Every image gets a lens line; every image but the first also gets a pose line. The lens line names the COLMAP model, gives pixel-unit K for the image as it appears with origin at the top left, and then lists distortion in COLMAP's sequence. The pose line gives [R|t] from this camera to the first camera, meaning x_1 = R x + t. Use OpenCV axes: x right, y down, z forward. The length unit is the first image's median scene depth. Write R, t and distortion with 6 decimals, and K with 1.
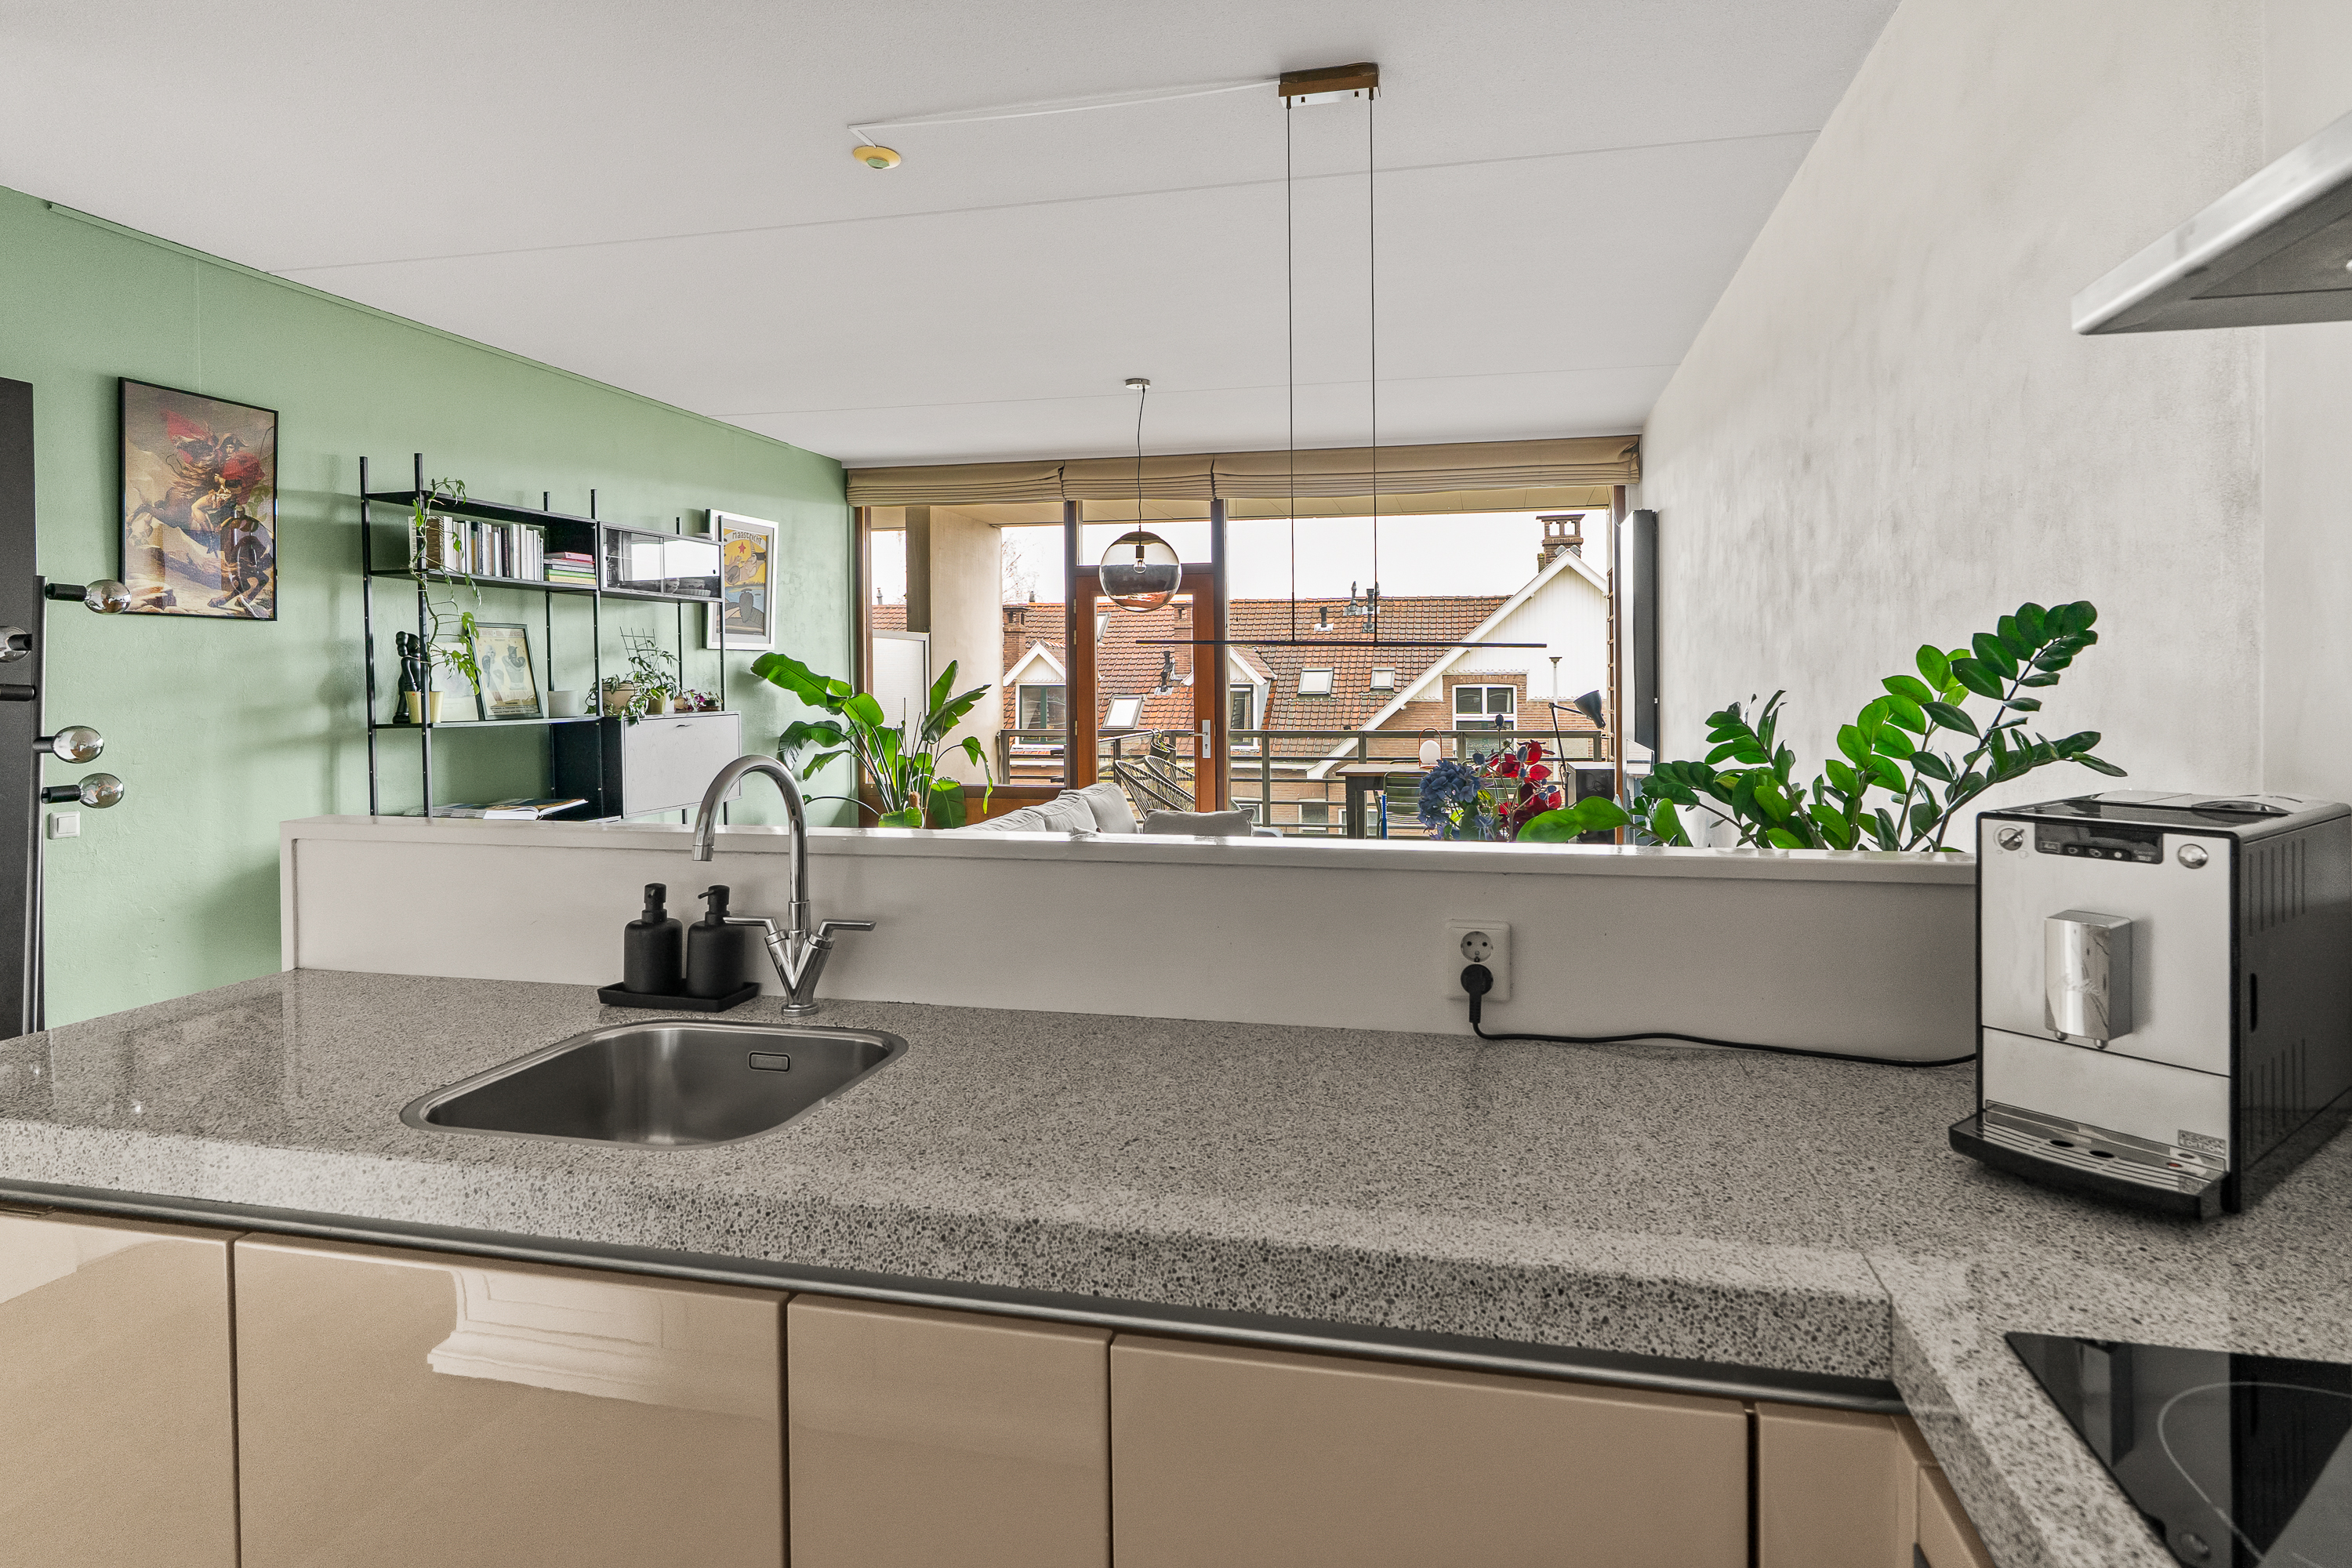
lens RADIAL K [[1213.0, 0, 1217.1], [0, 1213.0, 685.9], [0, 0, 1]] dist [-0.001873, -0.000553]
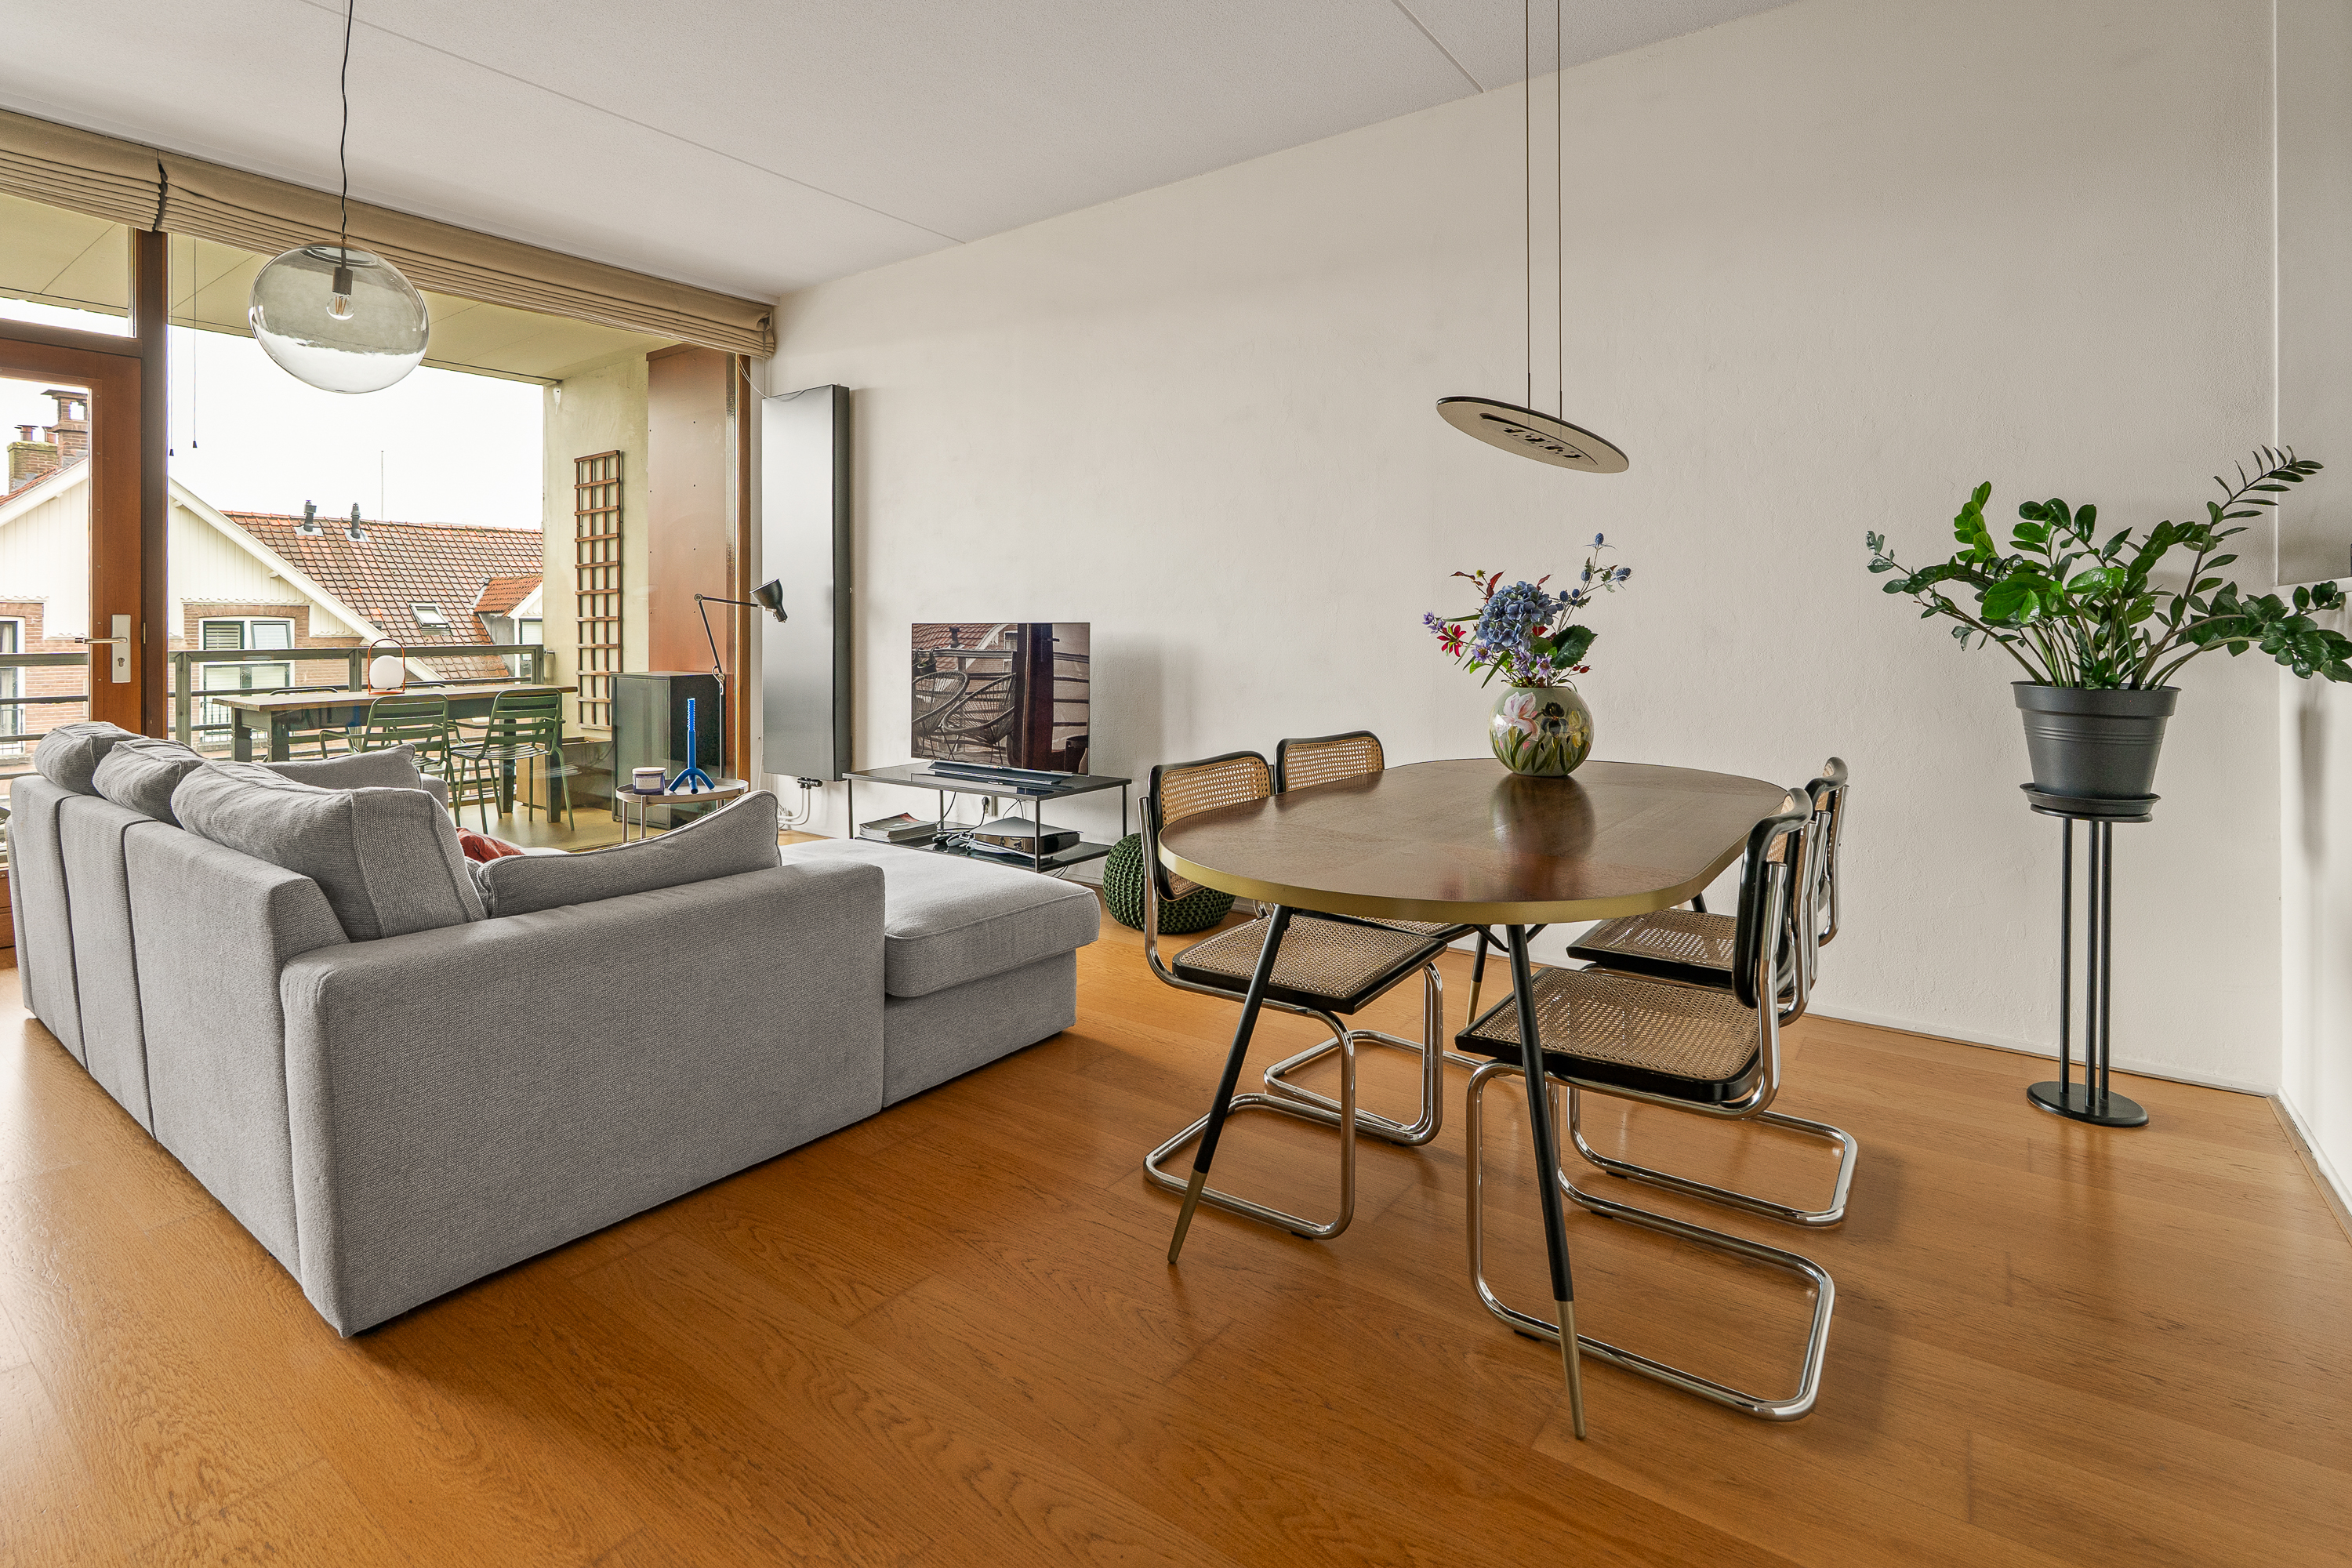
lens RADIAL K [[1129.7, 0, 1173.3], [0, 1129.7, 627.9], [0, 0, 1]] dist [-0.001431, -0.000557]
pose [[0.411646, 0.000295, 0.911344, -0.281819], [0.005425, 0.999981, -0.002774, 0.037784], [-0.911328, 0.006085, 0.411637, 0.339589]]
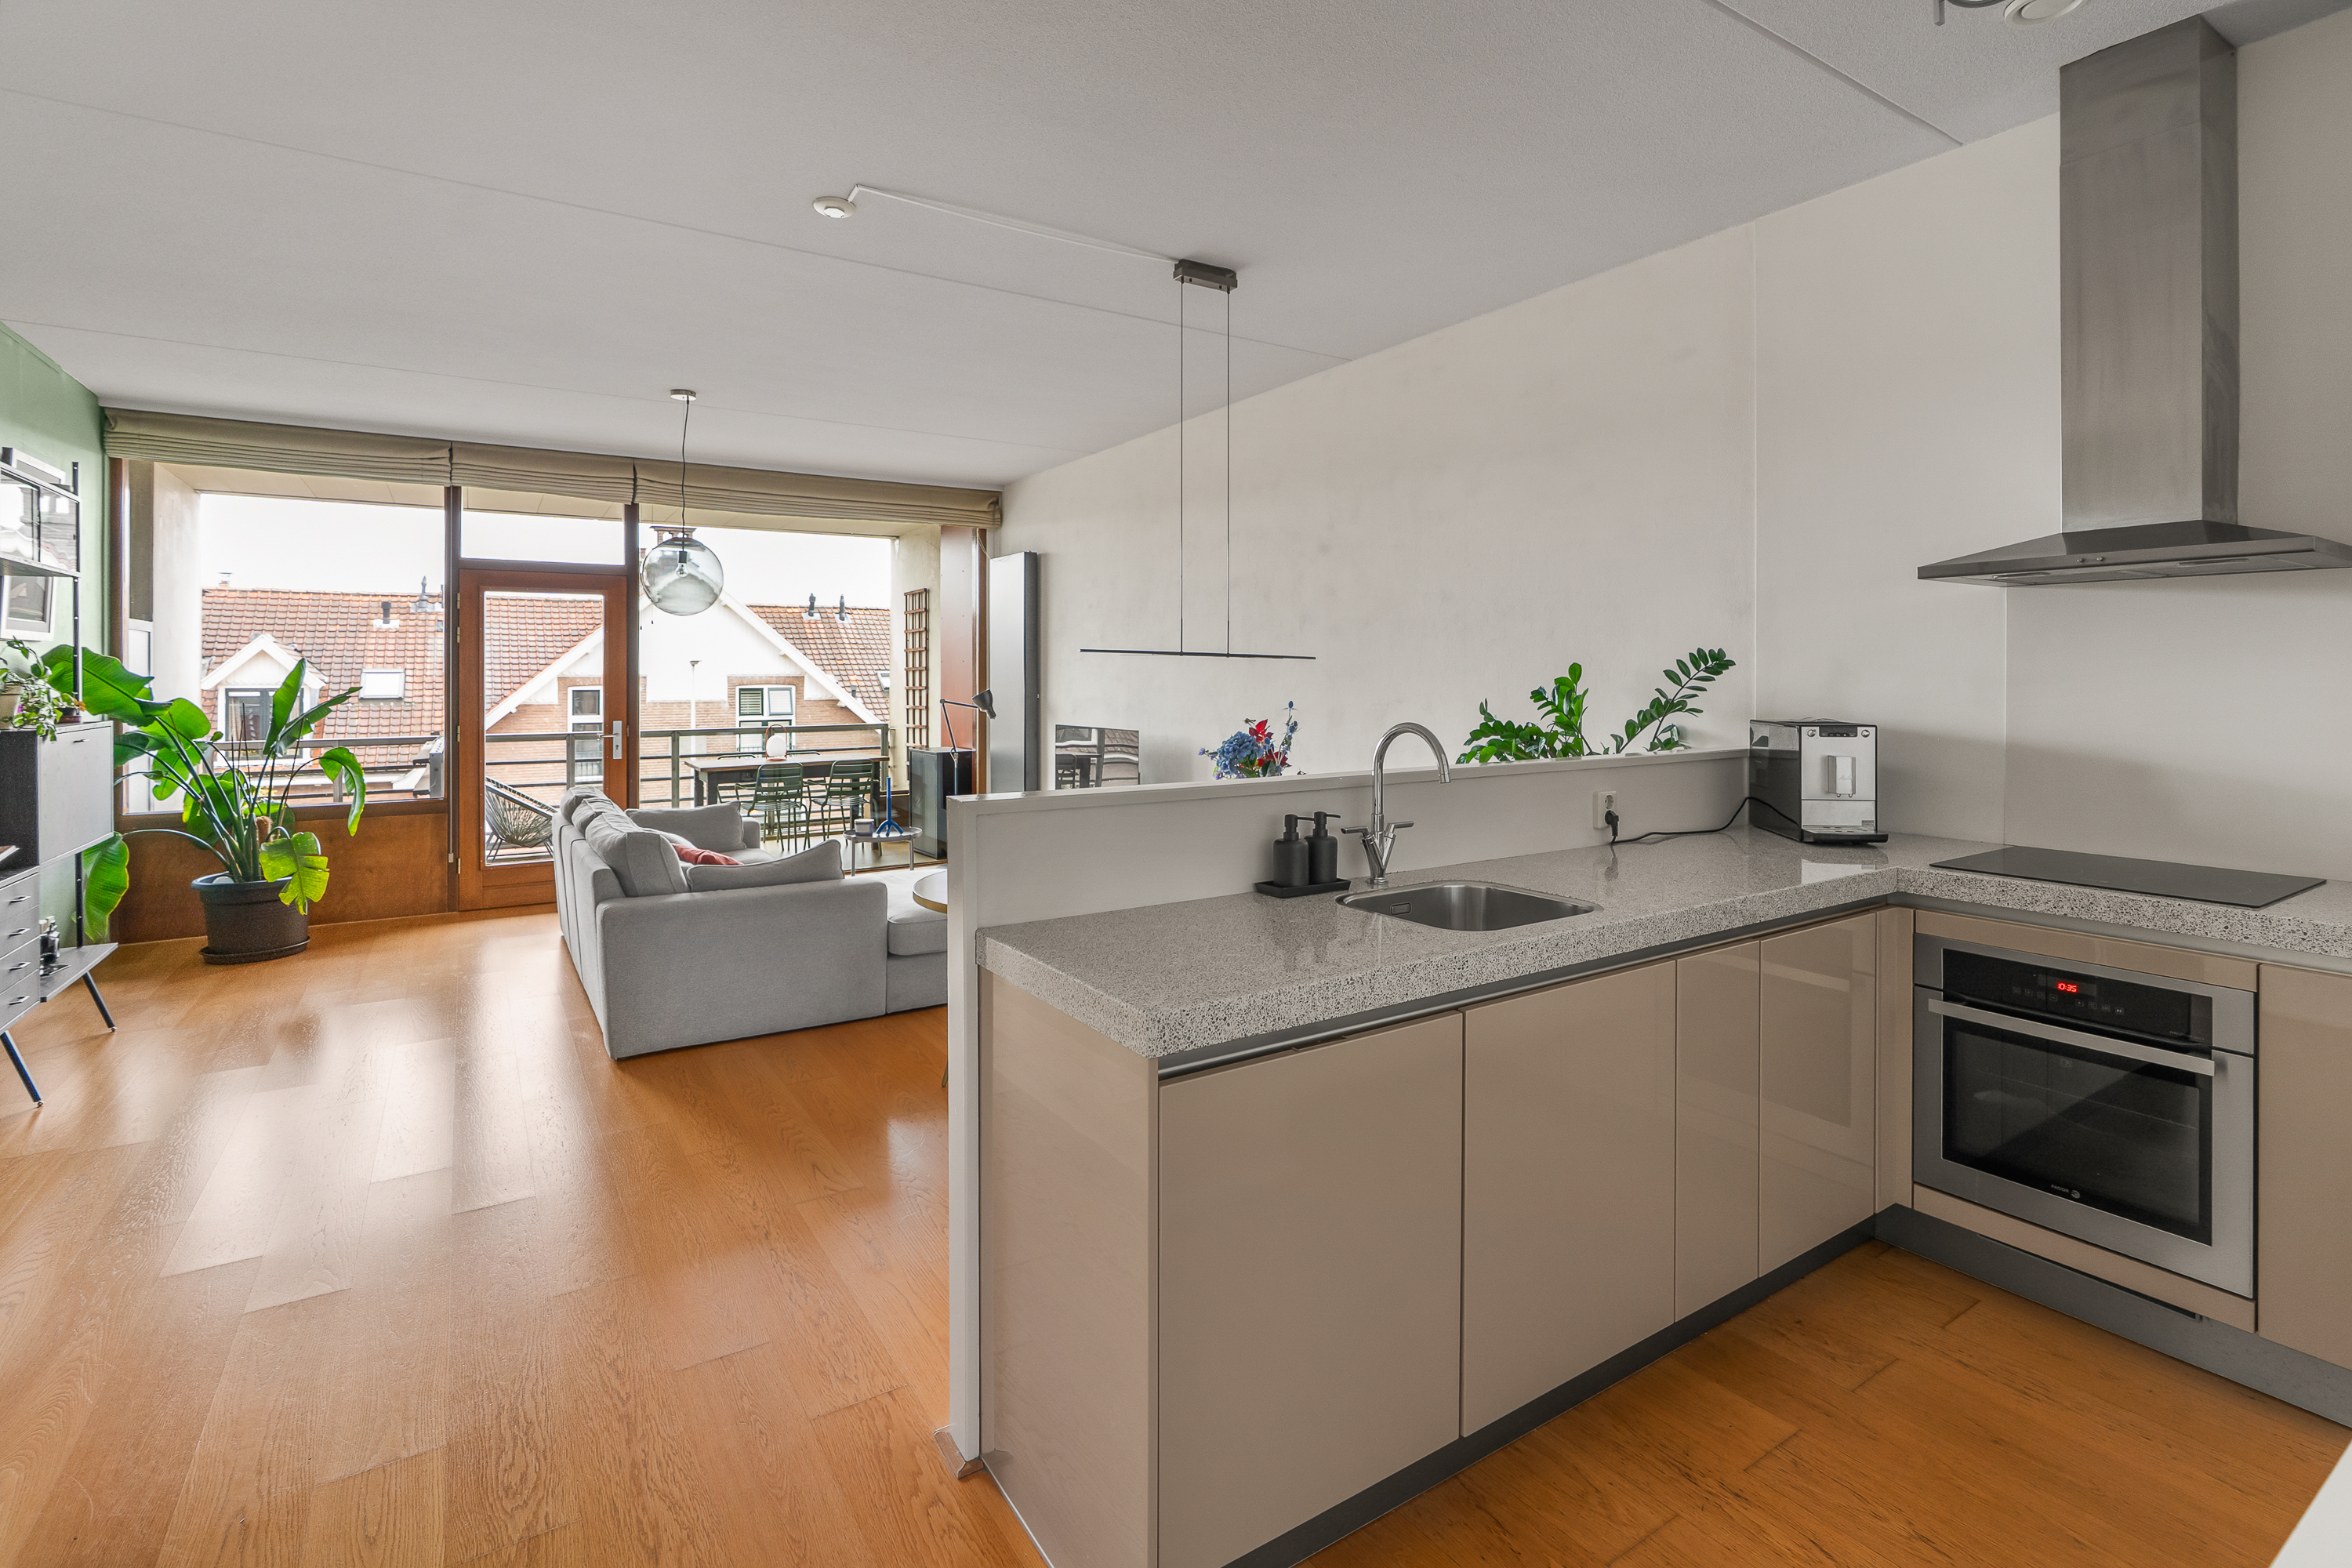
lens RADIAL K [[1100.5, 0, 1171.4], [0, 1100.5, 681.7], [0, 0, 1]] dist [-0.001983, -0.000401]
pose [[0.706309, -0.000992, 0.707903, -0.327165], [0.004860, 0.999982, -0.003448, 0.000728], [-0.707887, 0.005875, 0.706301, 0.031581]]
